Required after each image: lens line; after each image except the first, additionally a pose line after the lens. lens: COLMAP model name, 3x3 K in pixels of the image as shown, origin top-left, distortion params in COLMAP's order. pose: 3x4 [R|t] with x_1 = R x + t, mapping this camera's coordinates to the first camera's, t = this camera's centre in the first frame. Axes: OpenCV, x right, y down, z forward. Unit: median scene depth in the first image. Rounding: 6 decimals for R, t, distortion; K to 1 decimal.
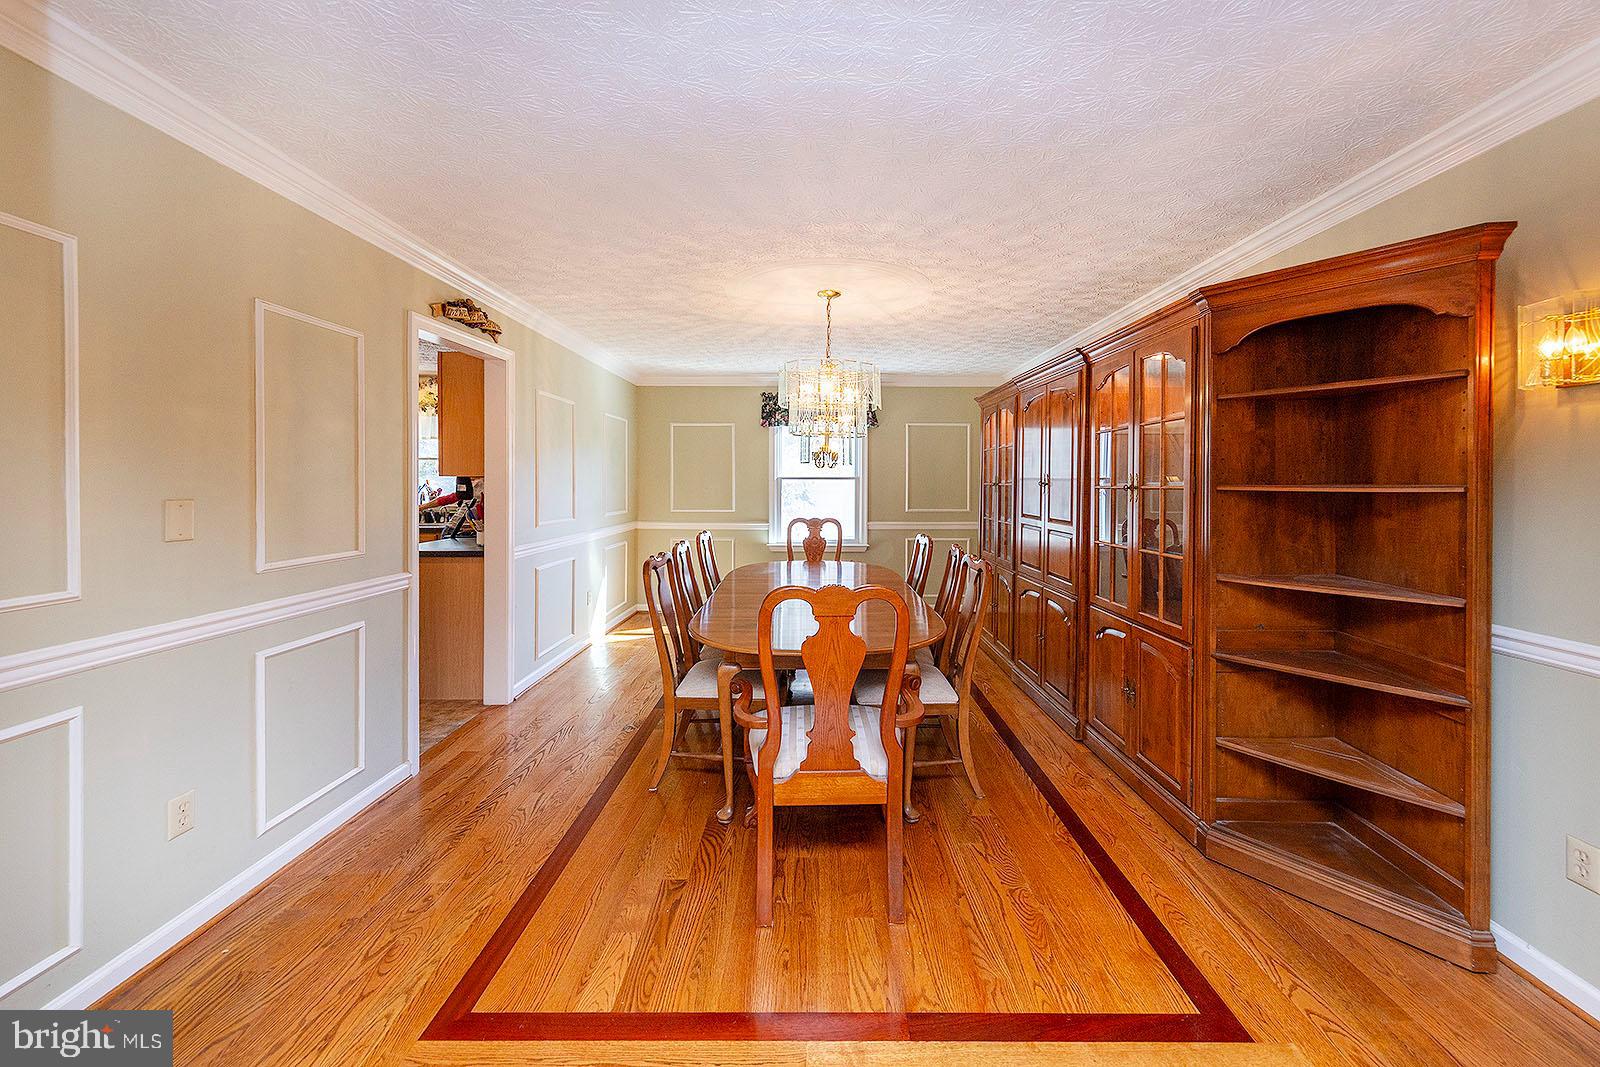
lens RADIAL K [[604.9, 0, 800.5], [0, 604.9, 520.1], [0, 0, 1]] dist [0.000270, 0.000053]
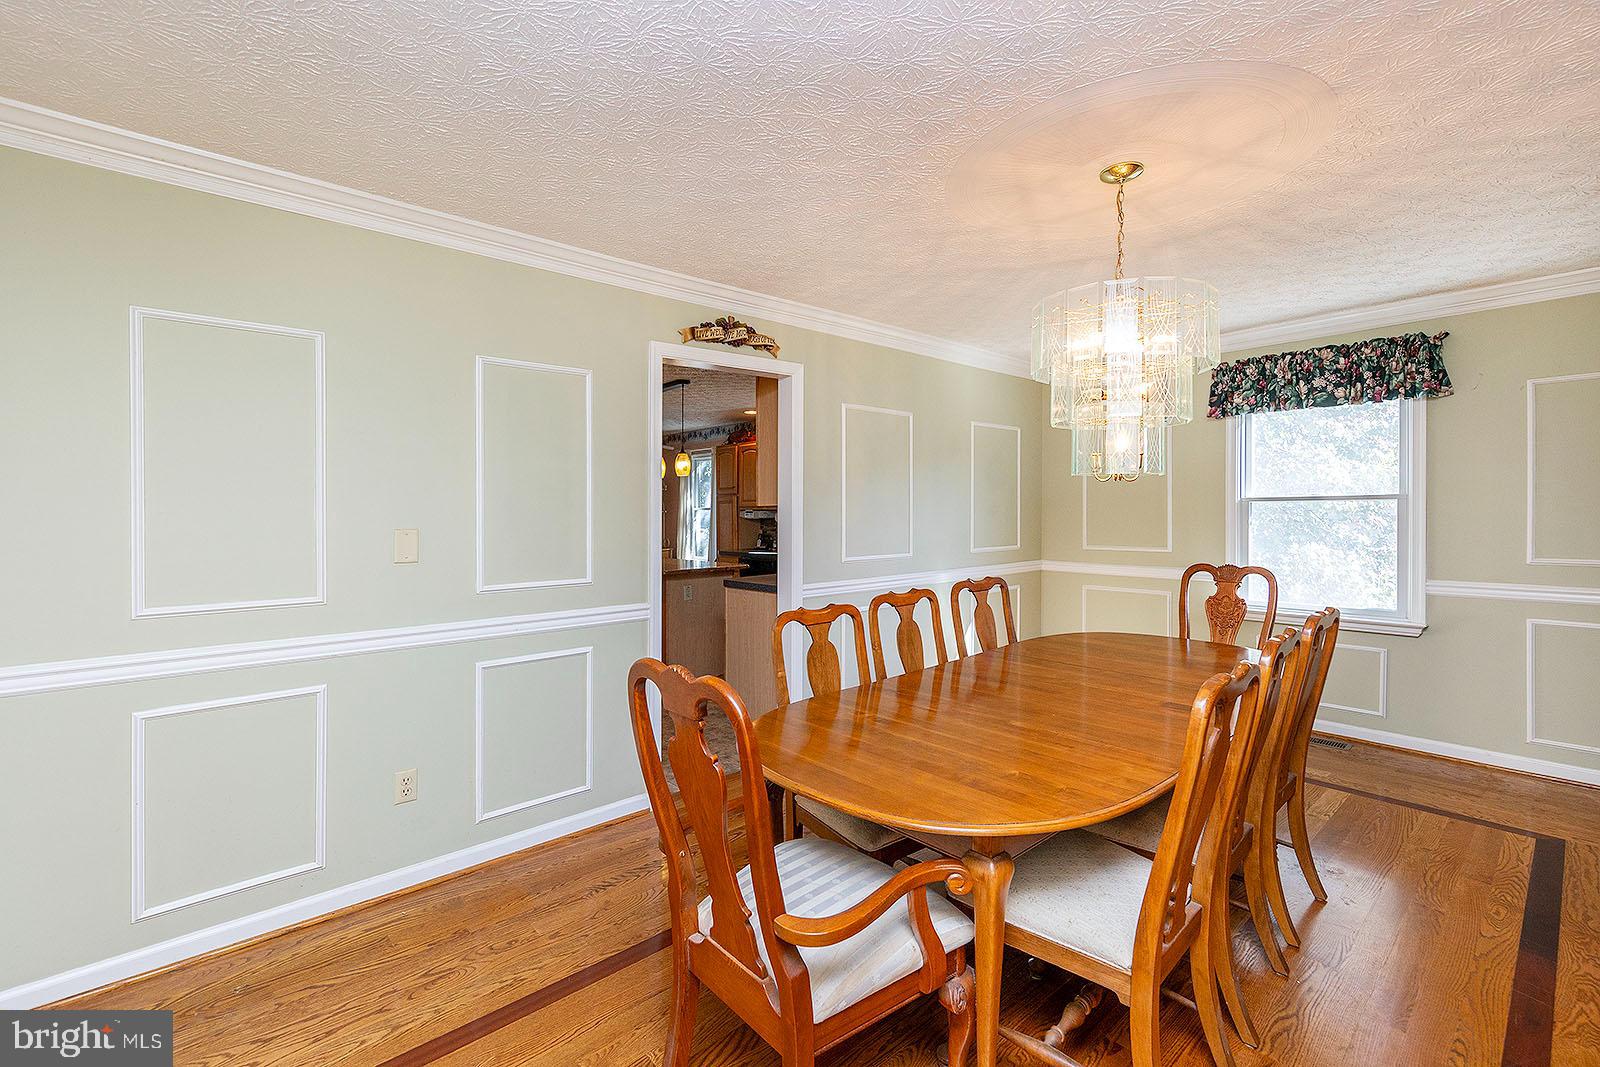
lens RADIAL K [[700.7, 0, 806.6], [0, 700.7, 540.5], [0, 0, 1]] dist [0.001571, 0.000092]
pose [[0.697933, 0.014863, -0.716009, 0.315563], [-0.030071, 0.999511, -0.008563, -0.012439], [0.715532, 0.027507, 0.698039, 0.333095]]
